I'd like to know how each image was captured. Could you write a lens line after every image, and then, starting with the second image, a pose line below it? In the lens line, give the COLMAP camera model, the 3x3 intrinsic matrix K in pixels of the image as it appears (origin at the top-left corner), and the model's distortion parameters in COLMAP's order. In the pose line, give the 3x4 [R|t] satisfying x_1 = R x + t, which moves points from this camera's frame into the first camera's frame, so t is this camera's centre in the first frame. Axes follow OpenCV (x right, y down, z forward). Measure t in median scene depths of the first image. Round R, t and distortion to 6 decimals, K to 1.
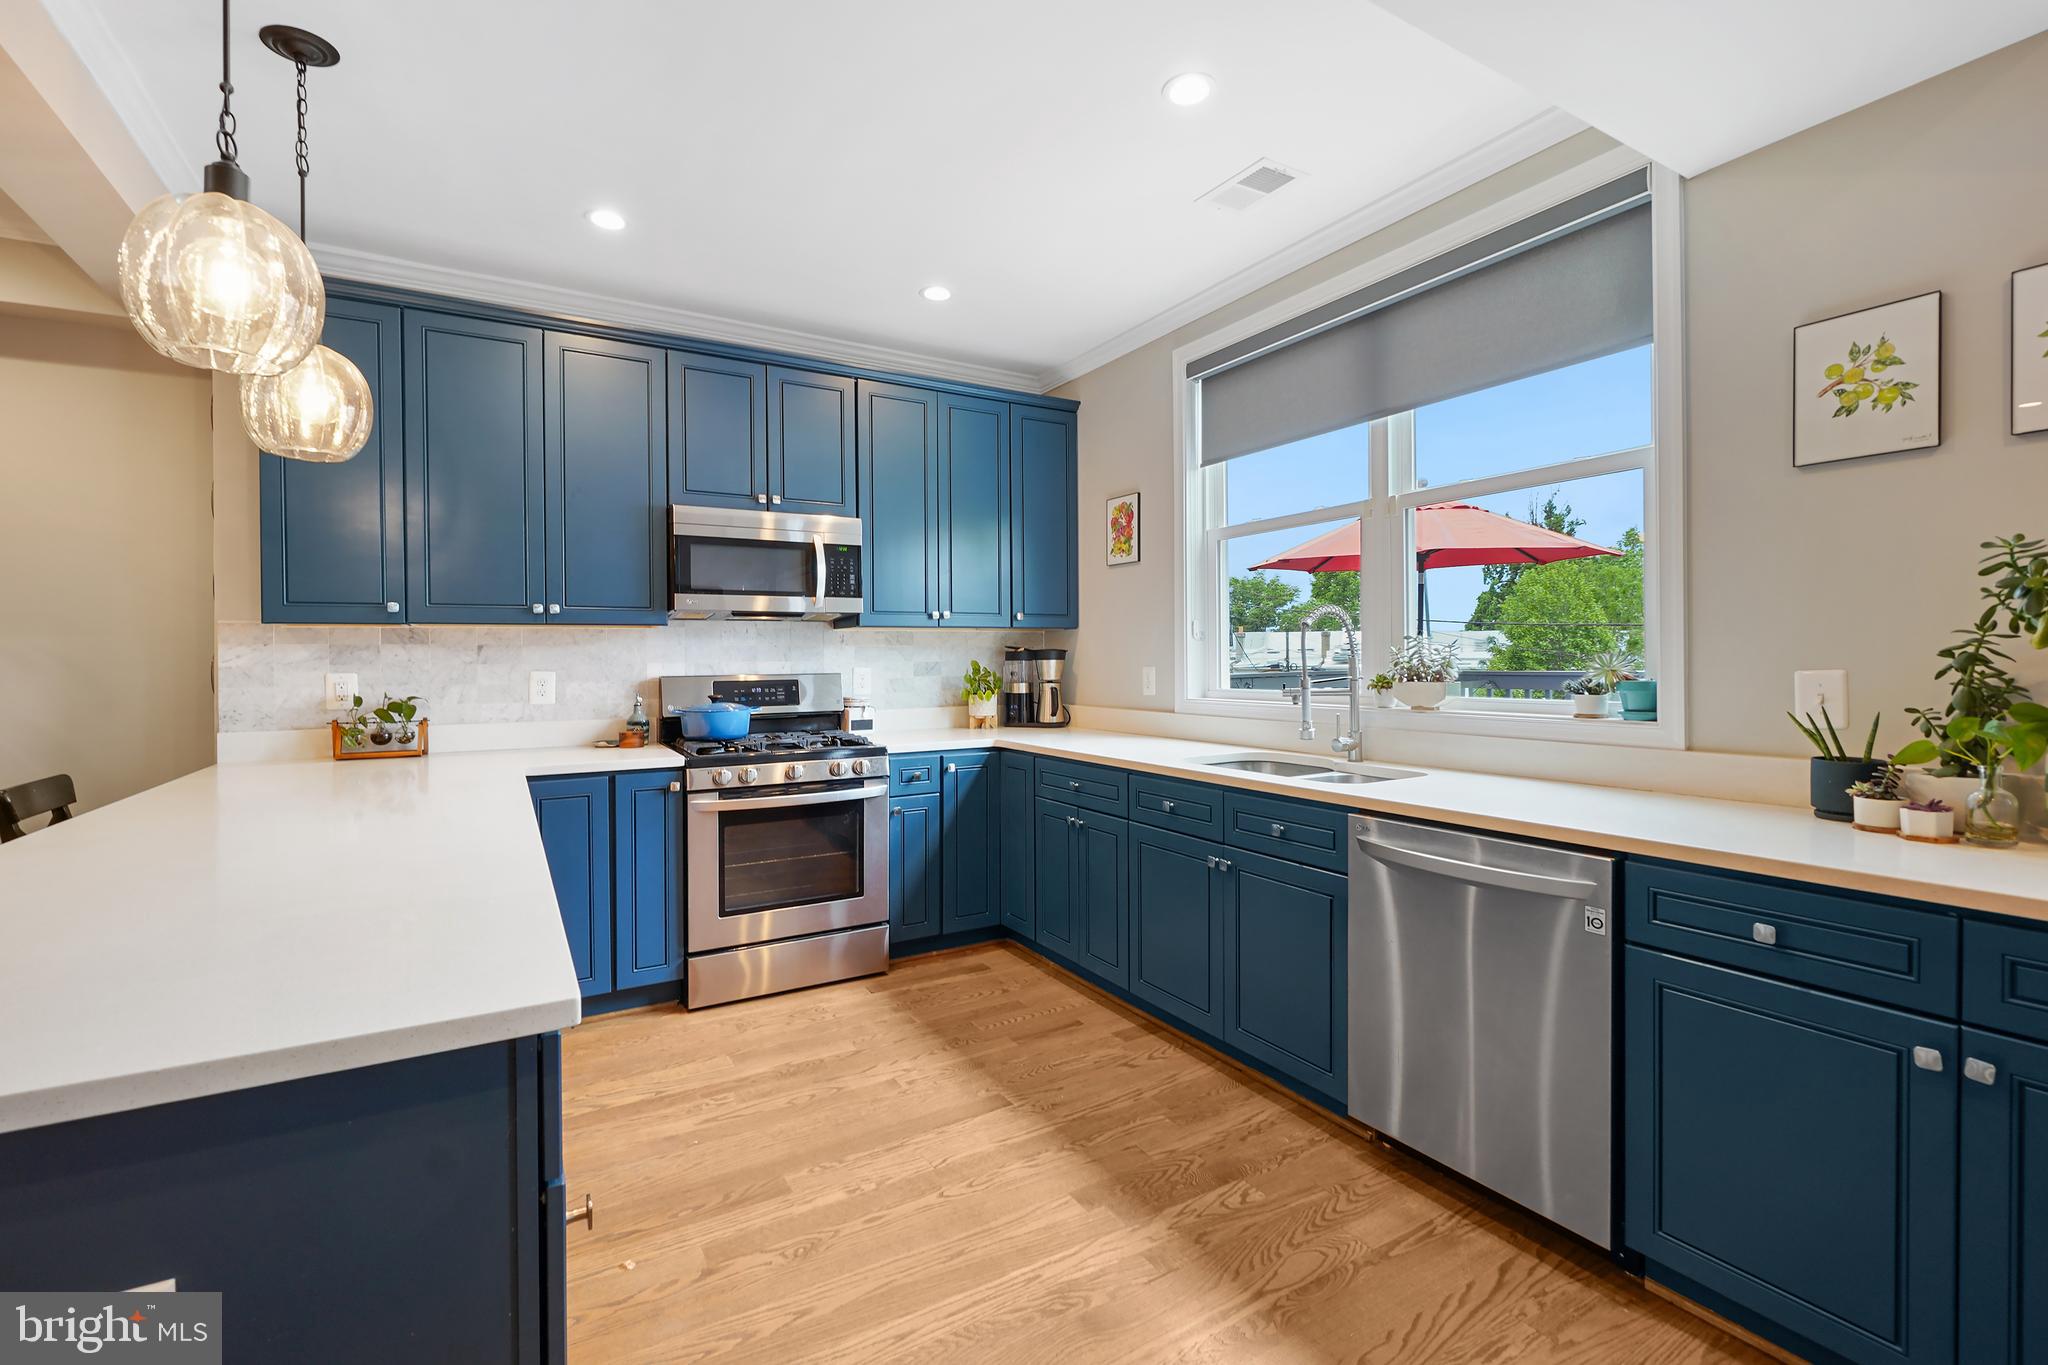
lens RADIAL K [[888.3, 0, 1011.4], [0, 888.3, 666.6], [0, 0, 1]] dist [-0.000556, -0.004421]
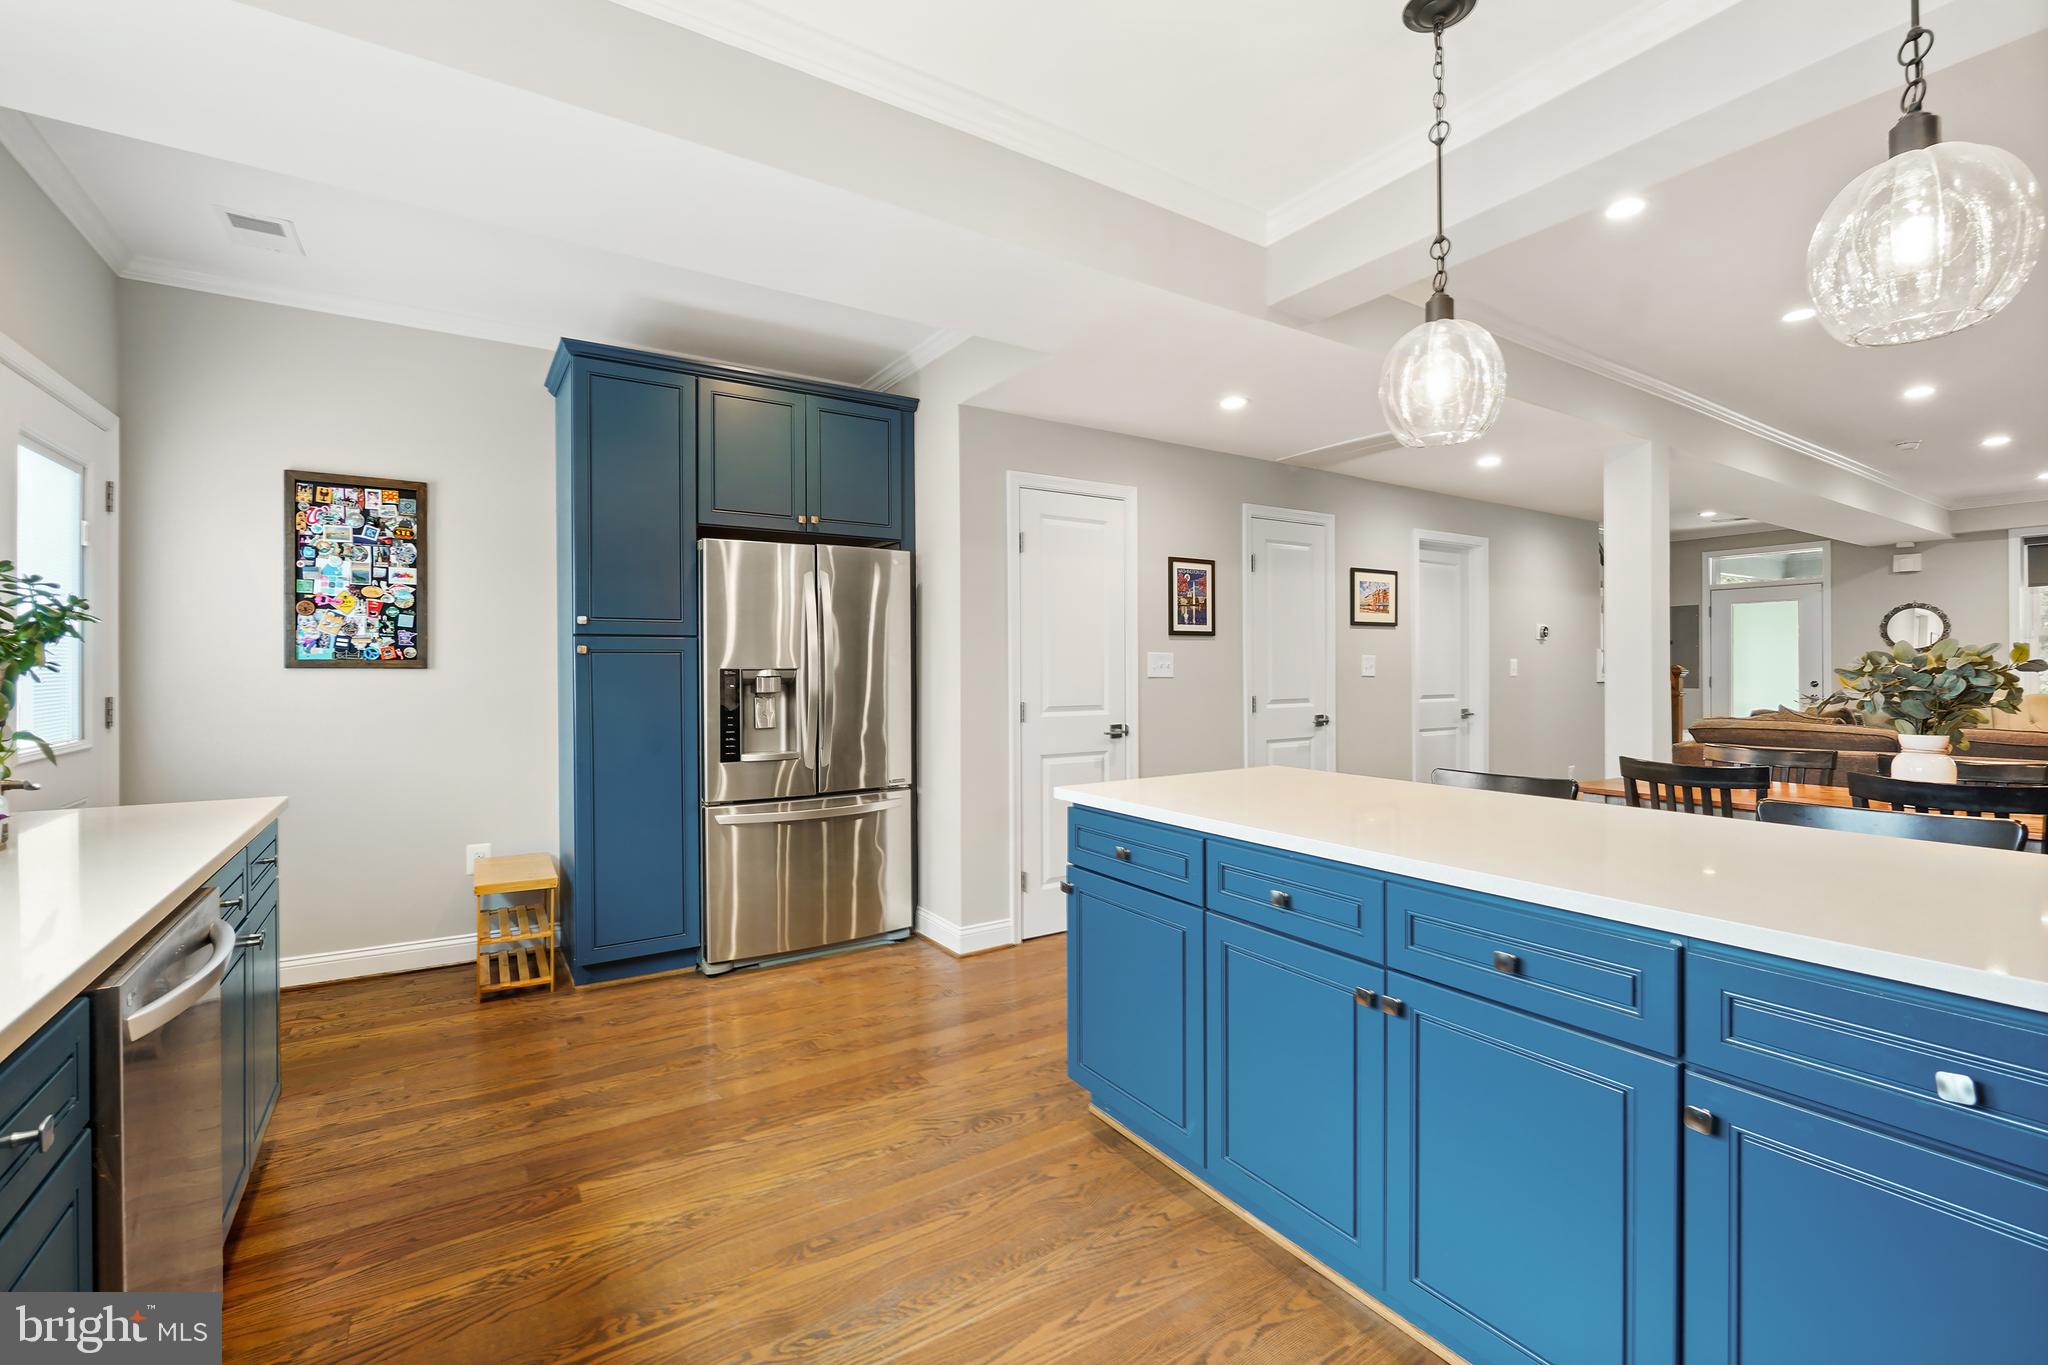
lens RADIAL K [[894.0, 0, 1018.2], [0, 894.0, 672.5], [0, 0, 1]] dist [-0.004855, -0.000736]
pose [[-0.999287, 0.014835, -0.034731, -0.083633], [0.014265, 0.999761, 0.016586, -0.009689], [0.034969, 0.016079, -0.999259, 1.084999]]
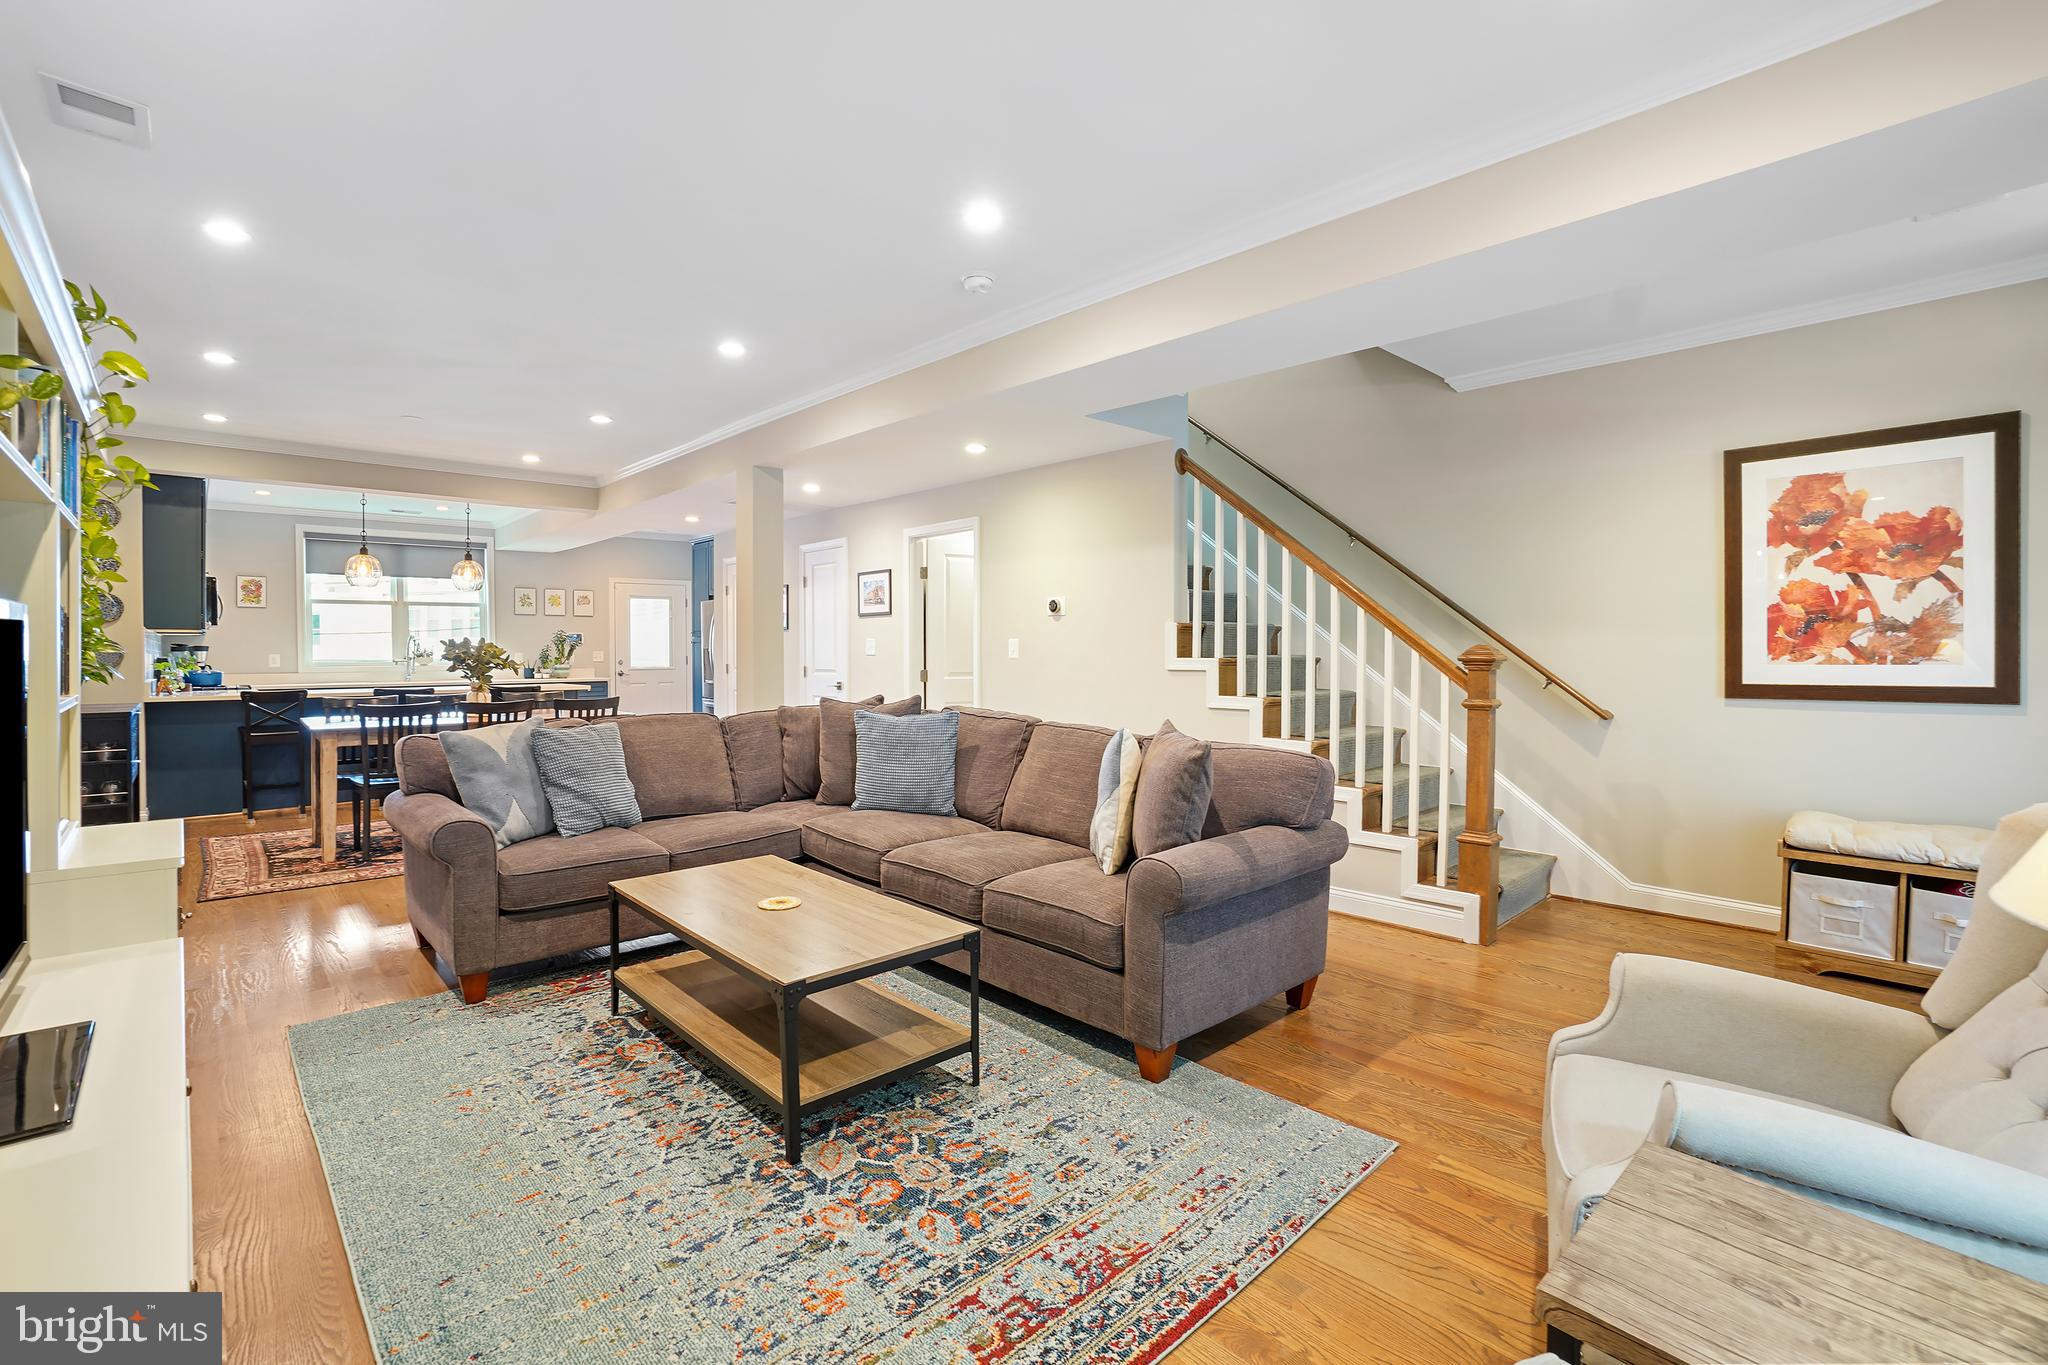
lens RADIAL K [[910.8, 0, 1013.4], [0, 910.8, 655.6], [0, 0, 1]] dist [-0.068774, 0.020088]
pose [[-0.205844, 0.003723, 0.978578, -3.121684], [0.015353, 0.999882, -0.000574, 0.044291], [-0.978464, 0.014906, -0.205877, -0.511433]]
